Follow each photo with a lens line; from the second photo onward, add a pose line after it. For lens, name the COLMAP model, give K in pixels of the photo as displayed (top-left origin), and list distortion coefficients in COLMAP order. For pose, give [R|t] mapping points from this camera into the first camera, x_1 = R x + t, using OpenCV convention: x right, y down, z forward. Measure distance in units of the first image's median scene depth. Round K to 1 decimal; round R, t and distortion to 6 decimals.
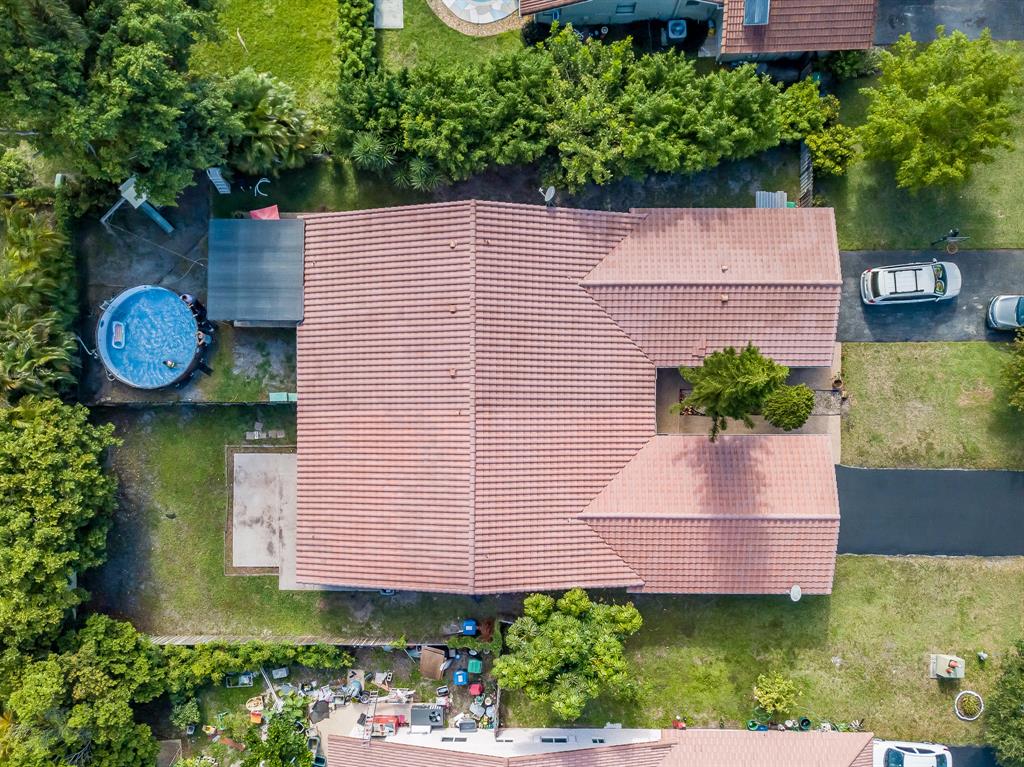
lens RADIAL K [[880.6, 0, 508.8], [0, 880.6, 430.7], [0, 0, 1]] dist [0.002382, 0.006117]
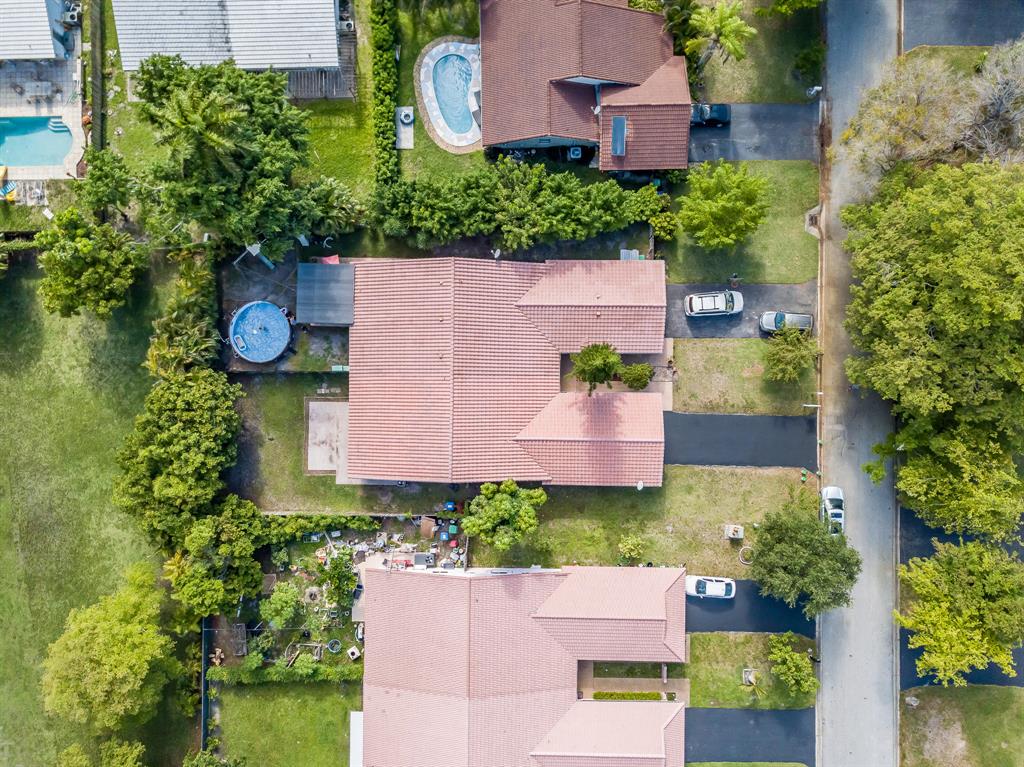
lens RADIAL K [[798.1, 0, 512.0], [0, 798.1, 383.5], [0, 0, 1]] dist [0.046517, -0.004224]
pose [[0.999947, 0.007500, 0.007108, 0.063187], [-0.007428, 0.999920, -0.010215, 0.004095], [-0.007184, 0.010162, 0.999923, -0.548006]]
